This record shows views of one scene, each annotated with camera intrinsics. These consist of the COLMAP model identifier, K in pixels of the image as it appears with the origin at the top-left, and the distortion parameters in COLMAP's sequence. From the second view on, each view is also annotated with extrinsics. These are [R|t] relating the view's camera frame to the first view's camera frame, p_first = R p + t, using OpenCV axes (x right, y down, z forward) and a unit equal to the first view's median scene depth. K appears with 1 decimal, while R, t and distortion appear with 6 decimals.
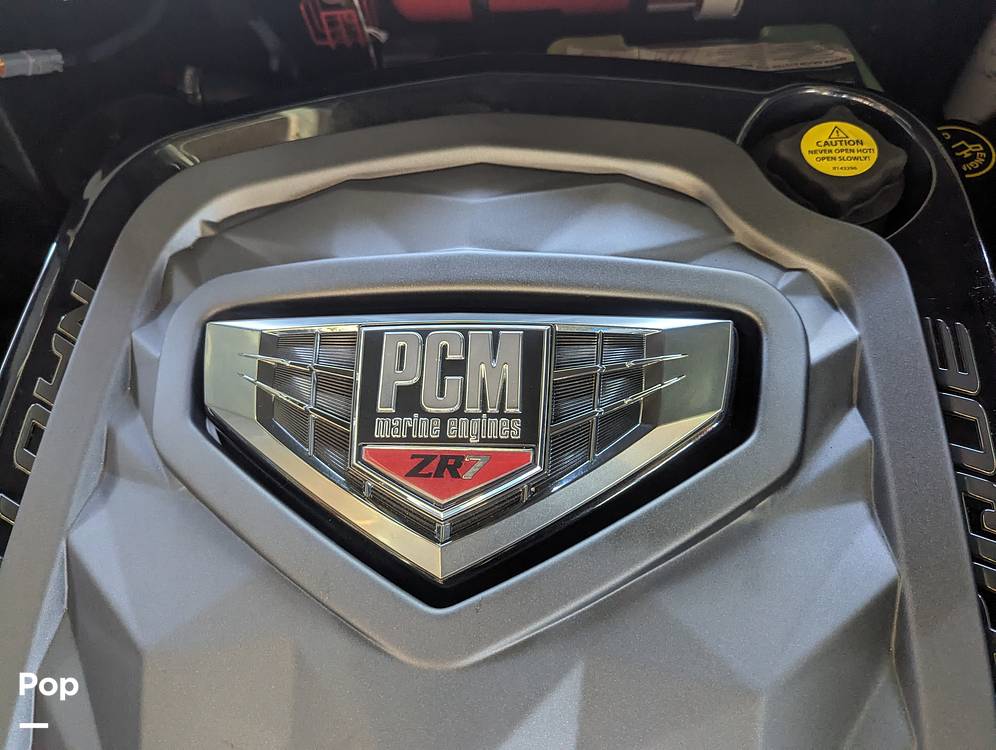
lens RADIAL K [[702.8, 0, 489.2], [0, 702.8, 376.1], [0, 0, 1]] dist [0.012396, -0.017173]
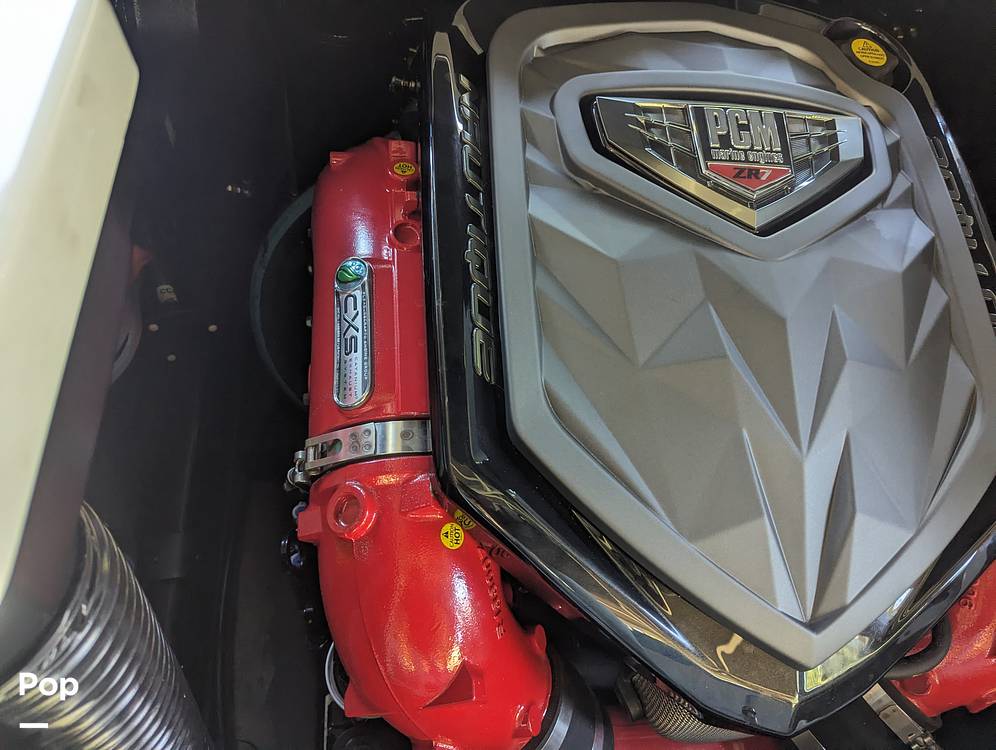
lens RADIAL K [[702.8, 0, 497.1], [0, 702.8, 370.2], [0, 0, 1]] dist [0.012396, -0.017173]
pose [[0.948234, -0.001956, 0.317566, -1.312318], [-0.004882, 0.999773, 0.020738, 0.618205], [-0.317534, -0.021215, 0.948009, -0.612118]]
